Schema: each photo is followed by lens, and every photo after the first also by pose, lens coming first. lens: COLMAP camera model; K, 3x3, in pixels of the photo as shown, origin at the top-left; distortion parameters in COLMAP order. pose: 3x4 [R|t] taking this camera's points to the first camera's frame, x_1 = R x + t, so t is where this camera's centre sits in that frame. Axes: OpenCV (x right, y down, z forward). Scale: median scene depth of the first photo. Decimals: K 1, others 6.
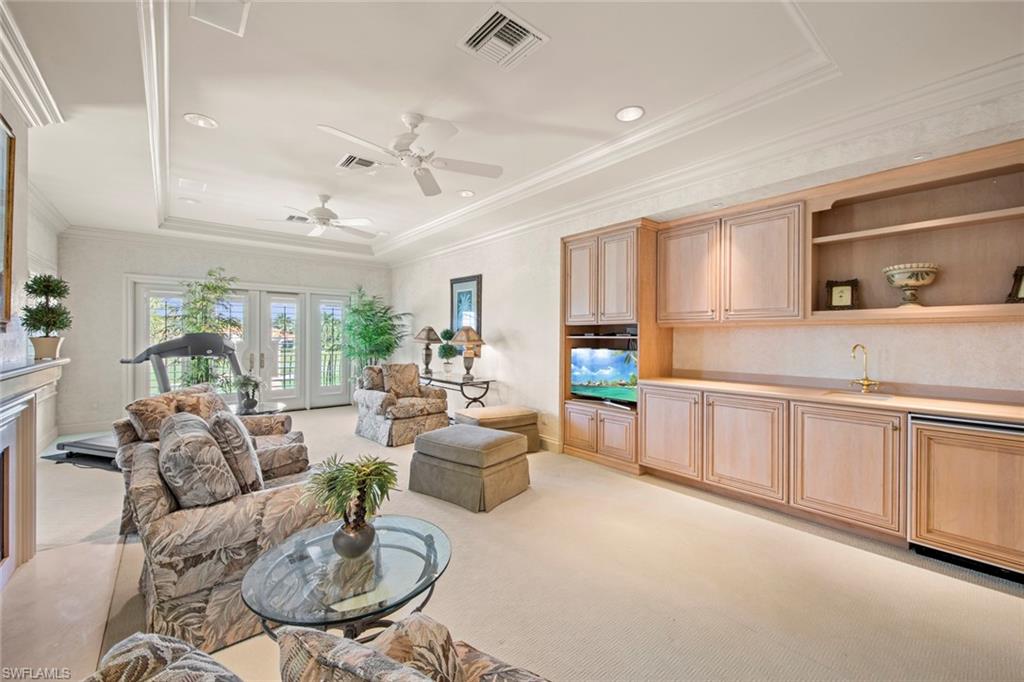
lens RADIAL K [[415.7, 0, 511.9], [0, 415.7, 338.3], [0, 0, 1]] dist [0.005500, 0.000095]
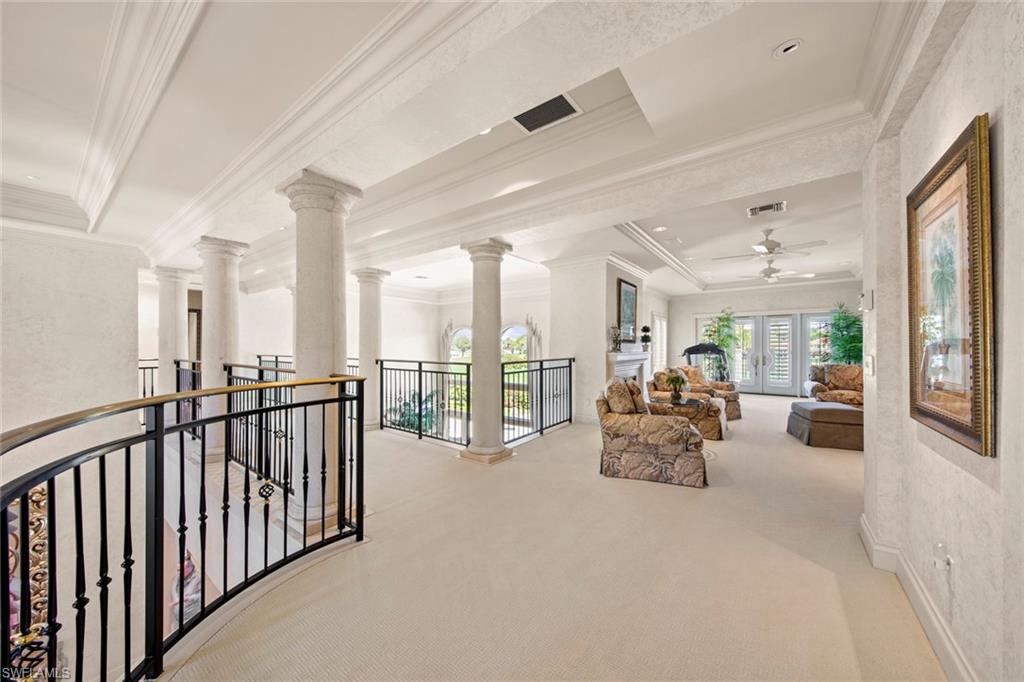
lens RADIAL K [[359.4, 0, 509.4], [0, 359.4, 345.2], [0, 0, 1]] dist [-0.000032, -0.000001]
pose [[0.240636, -0.006103, -0.970596, 0.824401], [-0.003493, 0.999968, -0.007154, 0.015226], [0.970609, 0.005111, 0.240607, -0.429635]]
